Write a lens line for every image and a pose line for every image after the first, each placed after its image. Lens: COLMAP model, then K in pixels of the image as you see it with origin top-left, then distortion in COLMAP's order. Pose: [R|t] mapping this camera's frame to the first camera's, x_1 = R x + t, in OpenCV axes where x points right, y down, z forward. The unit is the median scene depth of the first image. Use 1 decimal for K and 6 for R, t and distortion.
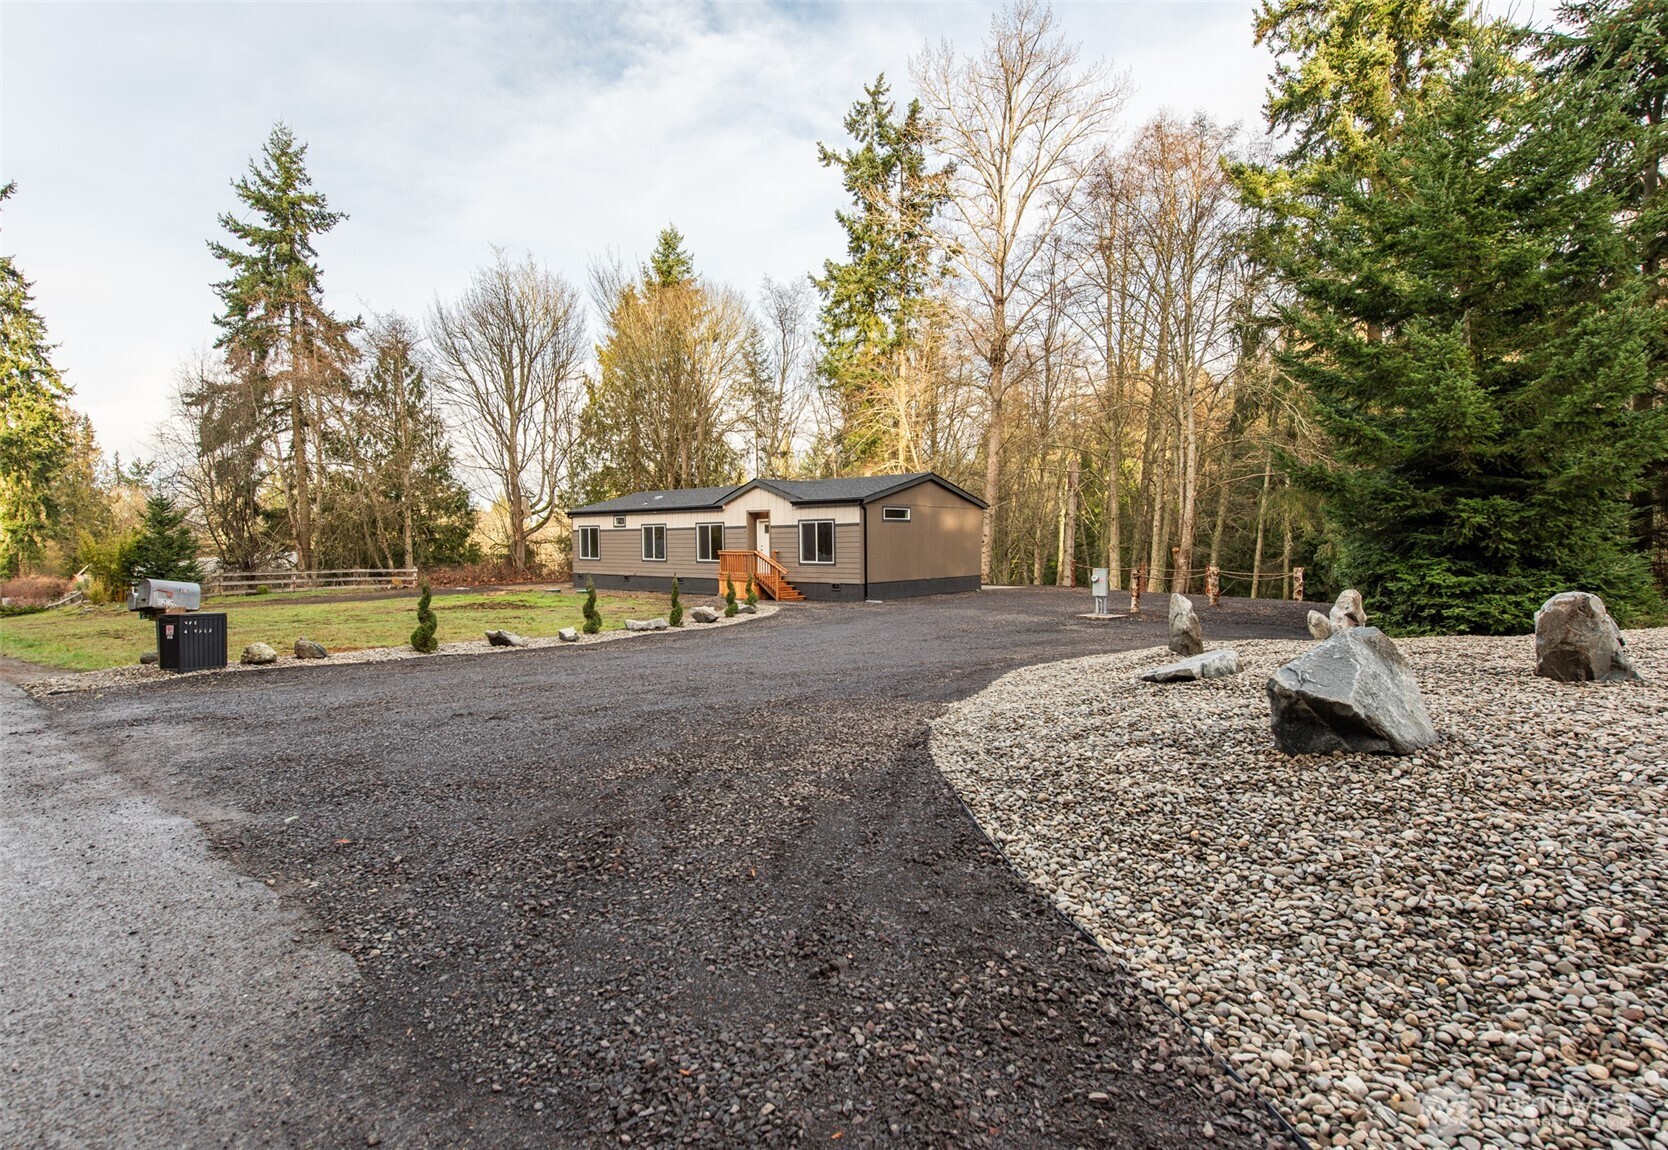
lens RADIAL K [[794.2, 0, 796.3], [0, 794.2, 577.7], [0, 0, 1]] dist [0.006210, 0.000238]
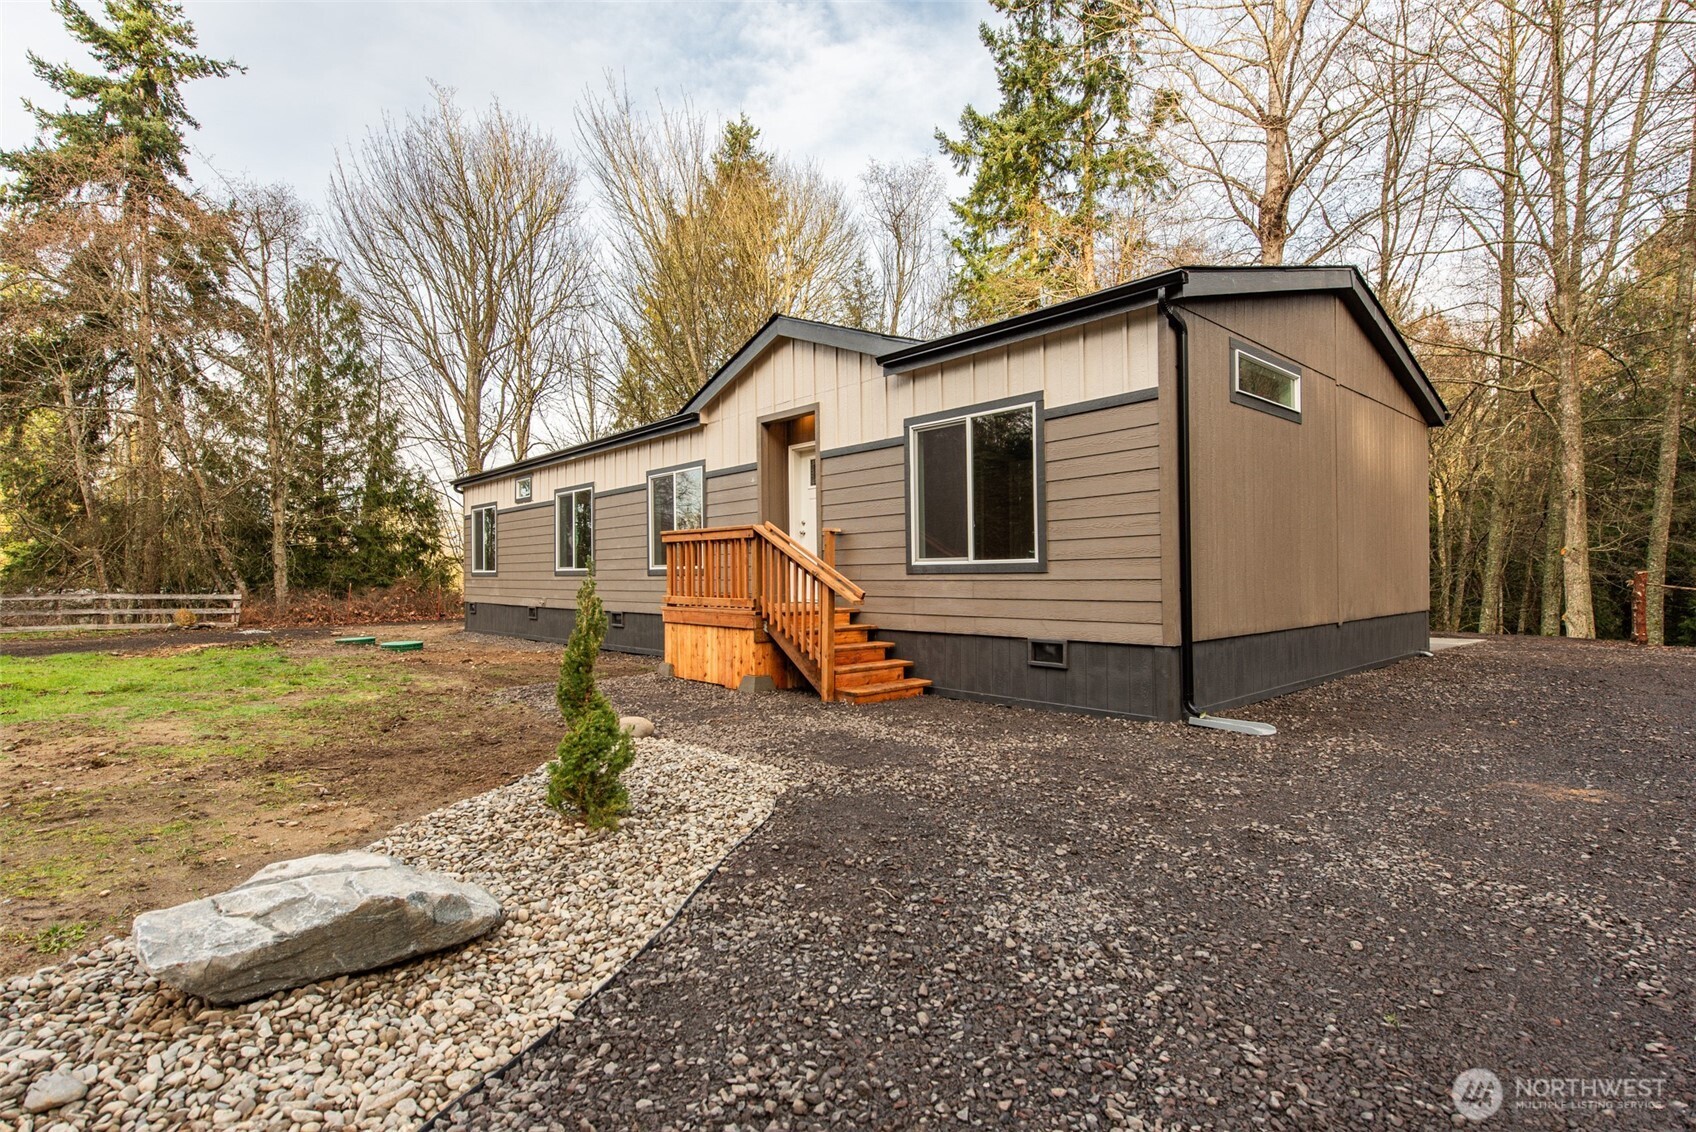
lens RADIAL K [[797.9, 0, 841.3], [0, 797.9, 566.3], [0, 0, 1]] dist [0.006200, -0.000856]
pose [[0.994676, -0.001616, -0.103040, 0.005507], [-0.003991, 0.998523, -0.054188, -0.001529], [0.102975, 0.054311, 0.993200, 0.417670]]
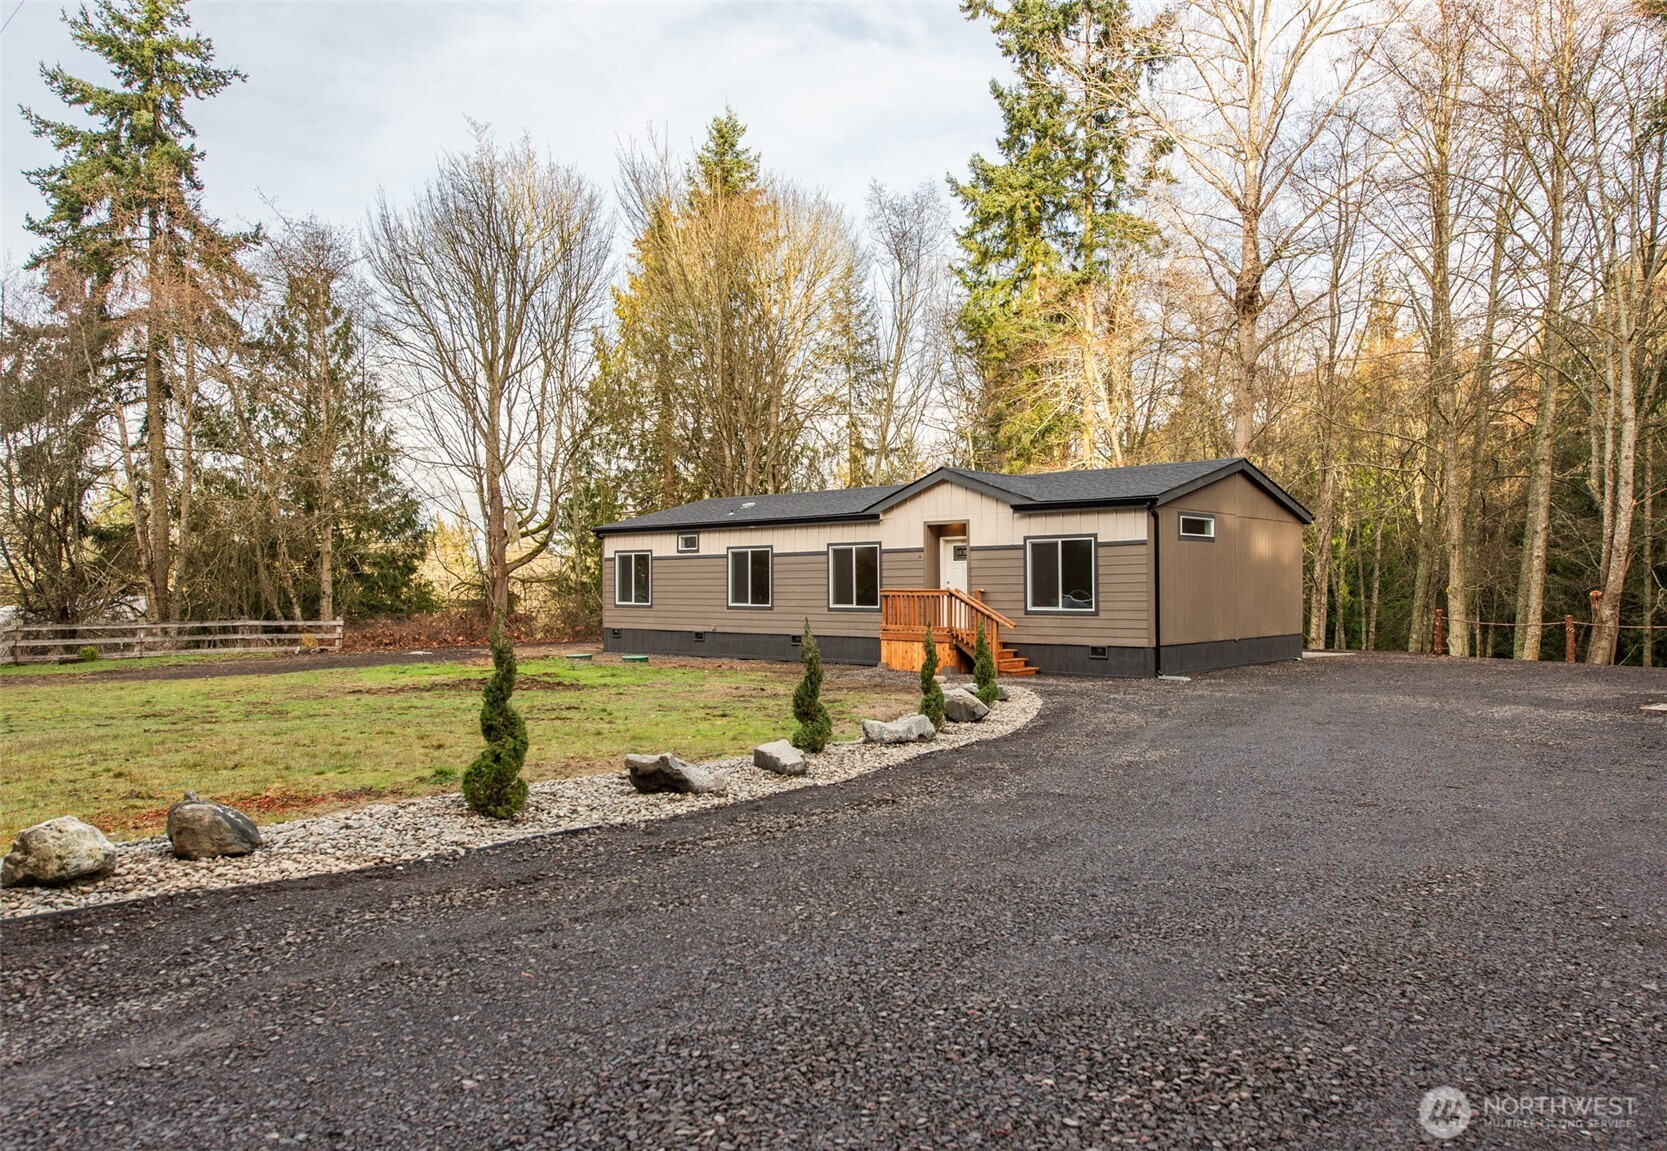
lens RADIAL K [[1103.2, 0, 862.4], [0, 1103.2, 583.6], [0, 0, 1]] dist [0.007619, -0.001824]
pose [[0.999828, 0.004807, 0.017936, -0.077176], [-0.003895, 0.998713, -0.050564, 0.001661], [-0.018156, 0.050486, 0.998560, 0.116522]]
